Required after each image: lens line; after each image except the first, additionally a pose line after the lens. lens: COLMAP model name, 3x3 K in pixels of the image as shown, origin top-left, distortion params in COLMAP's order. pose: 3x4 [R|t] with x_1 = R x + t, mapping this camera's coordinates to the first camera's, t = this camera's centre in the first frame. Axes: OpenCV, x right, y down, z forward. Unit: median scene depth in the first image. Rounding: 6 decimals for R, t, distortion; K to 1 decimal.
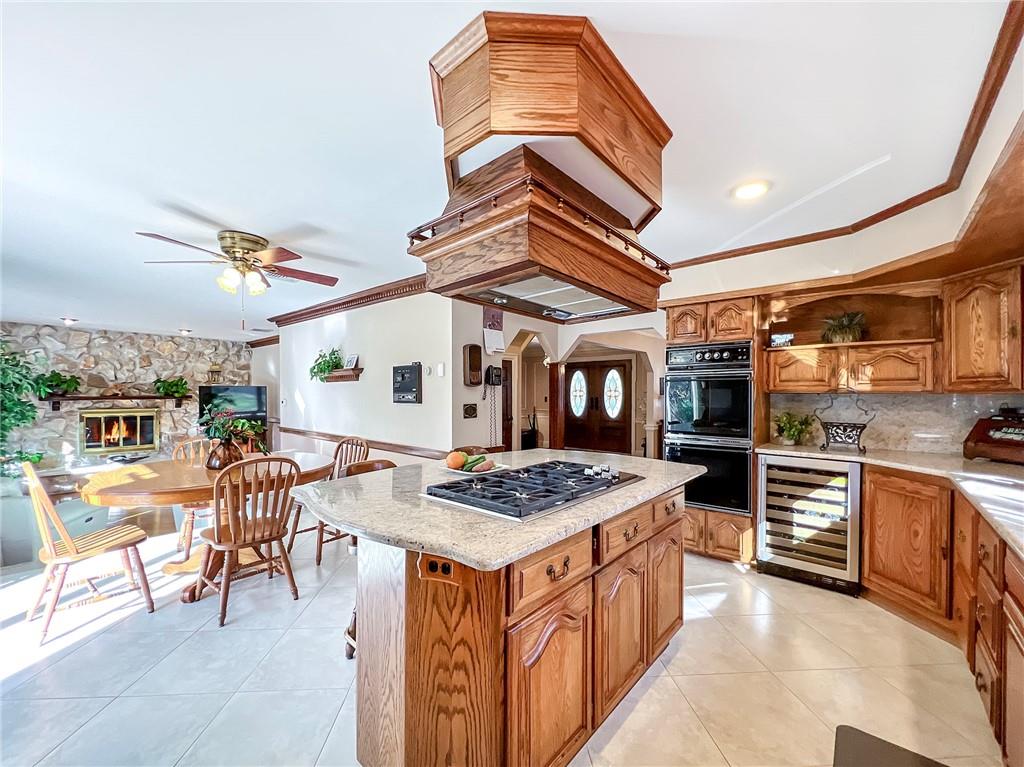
lens RADIAL K [[417.4, 0, 511.2], [0, 417.4, 395.5], [0, 0, 1]] dist [-0.003002, 0.000309]
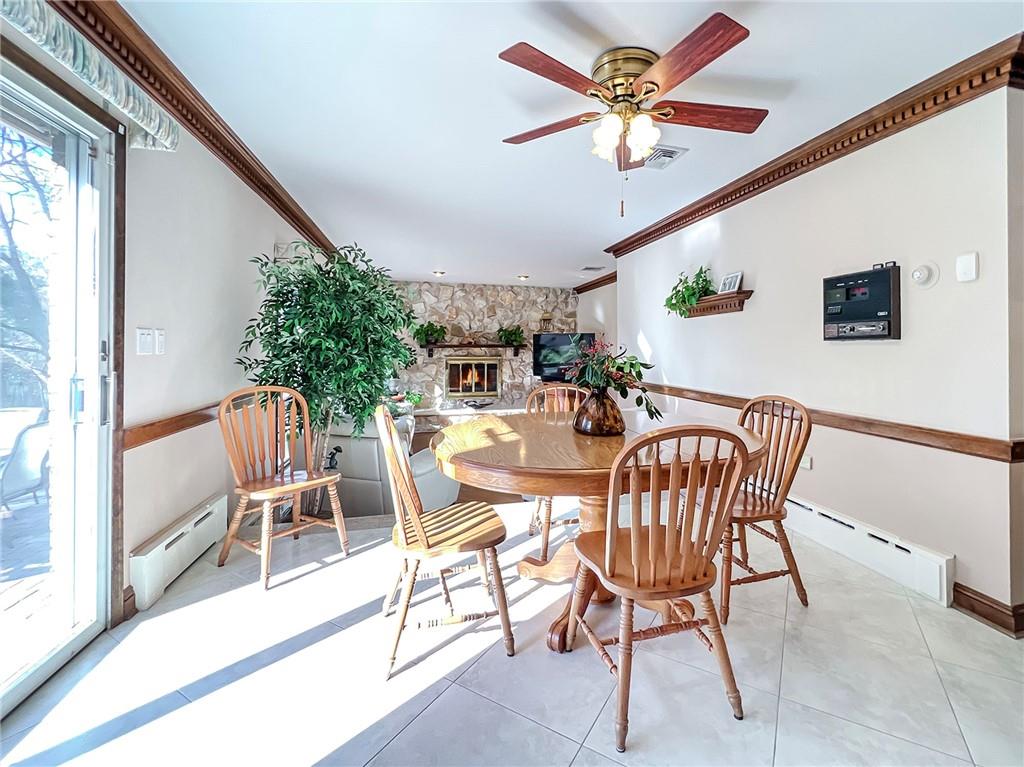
lens RADIAL K [[417.4, 0, 545.4], [0, 417.4, 348.7], [0, 0, 1]] dist [-0.003002, 0.000309]
pose [[0.837122, -0.003668, -0.547004, -0.208808], [-0.005834, 0.999861, -0.015634, 0.028368], [0.546985, 0.016279, 0.836984, 0.216689]]
